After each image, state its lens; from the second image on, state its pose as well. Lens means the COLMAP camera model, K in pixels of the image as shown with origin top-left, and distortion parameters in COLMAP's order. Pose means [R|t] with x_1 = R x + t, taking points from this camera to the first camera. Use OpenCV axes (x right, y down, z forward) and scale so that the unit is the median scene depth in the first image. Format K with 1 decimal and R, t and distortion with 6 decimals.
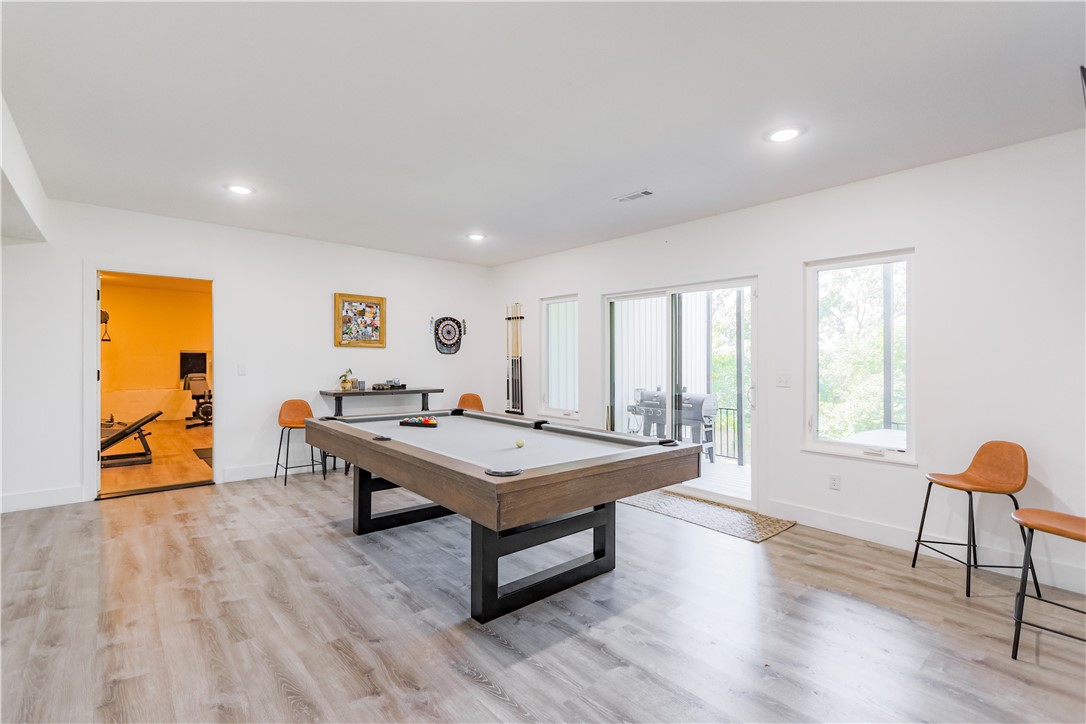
lens RADIAL K [[497.9, 0, 537.2], [0, 497.9, 360.4], [0, 0, 1]] dist [0.000268, 0.000017]
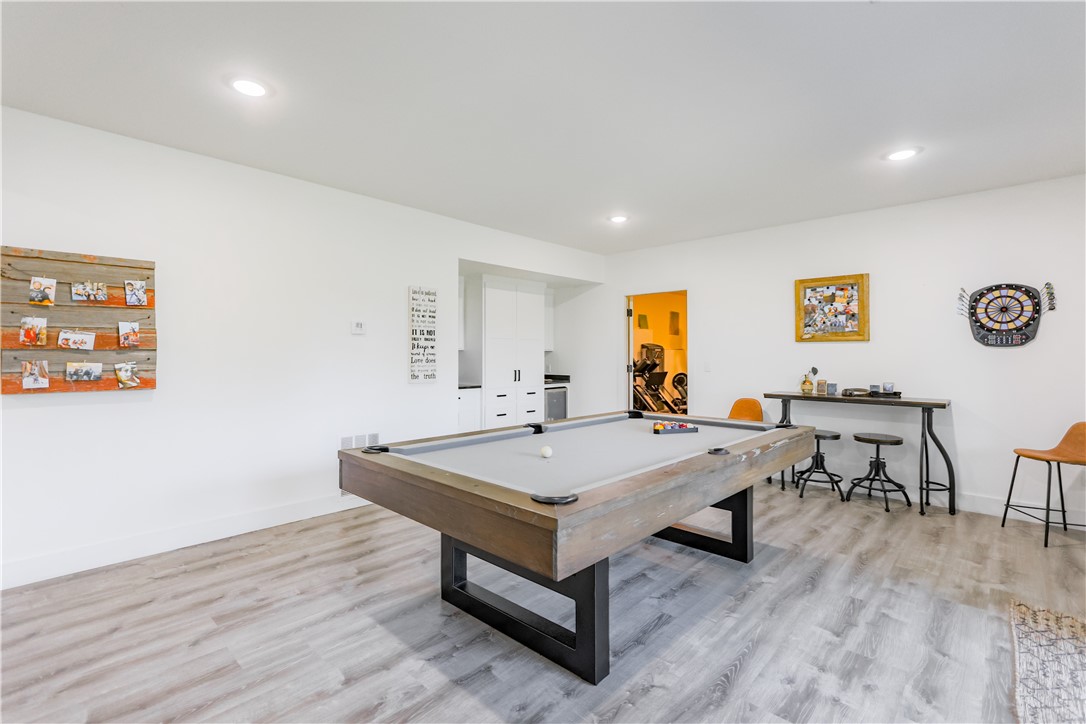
lens RADIAL K [[497.9, 0, 537.2], [0, 497.9, 360.4], [0, 0, 1]] dist [0.000268, 0.000017]
pose [[0.091519, 0.000446, -0.995803, 0.401862], [-0.003034, 0.999995, 0.000169, 0.005411], [0.995799, 0.003005, 0.091520, 0.452446]]
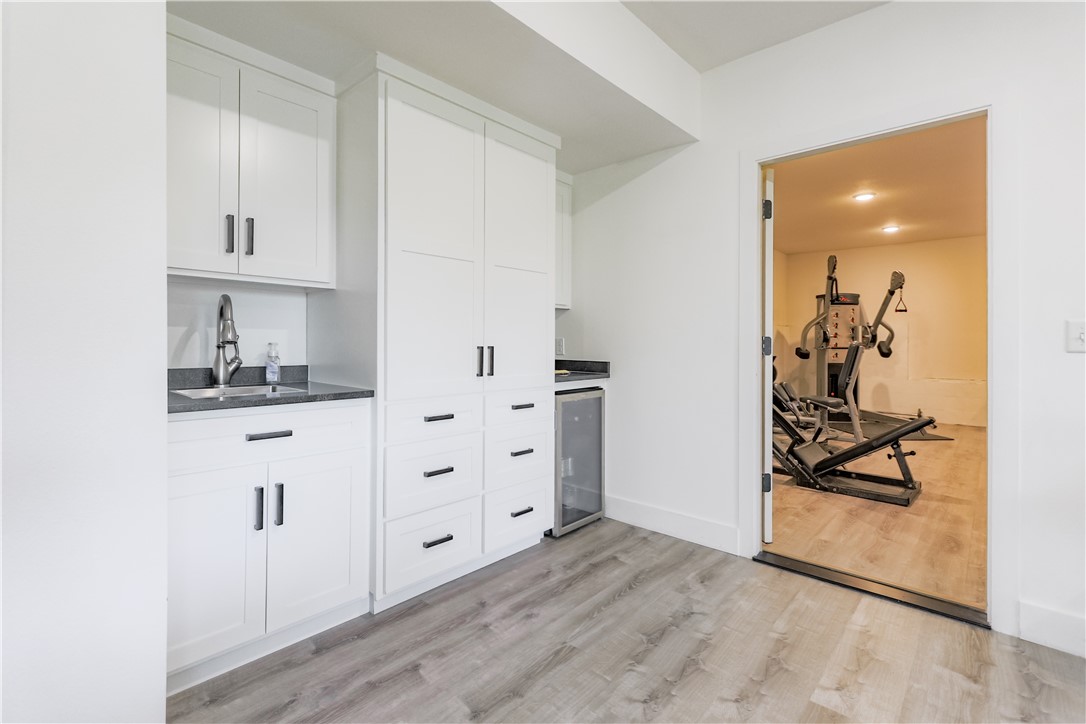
lens RADIAL K [[488.1, 0, 541.7], [0, 488.1, 344.9], [0, 0, 1]] dist [0.000673, 0.000018]
pose [[0.107019, -0.002232, -0.994254, -0.254013], [-0.009853, 0.999946, -0.003305, 0.025299], [0.994208, 0.010150, 0.106991, 0.509231]]
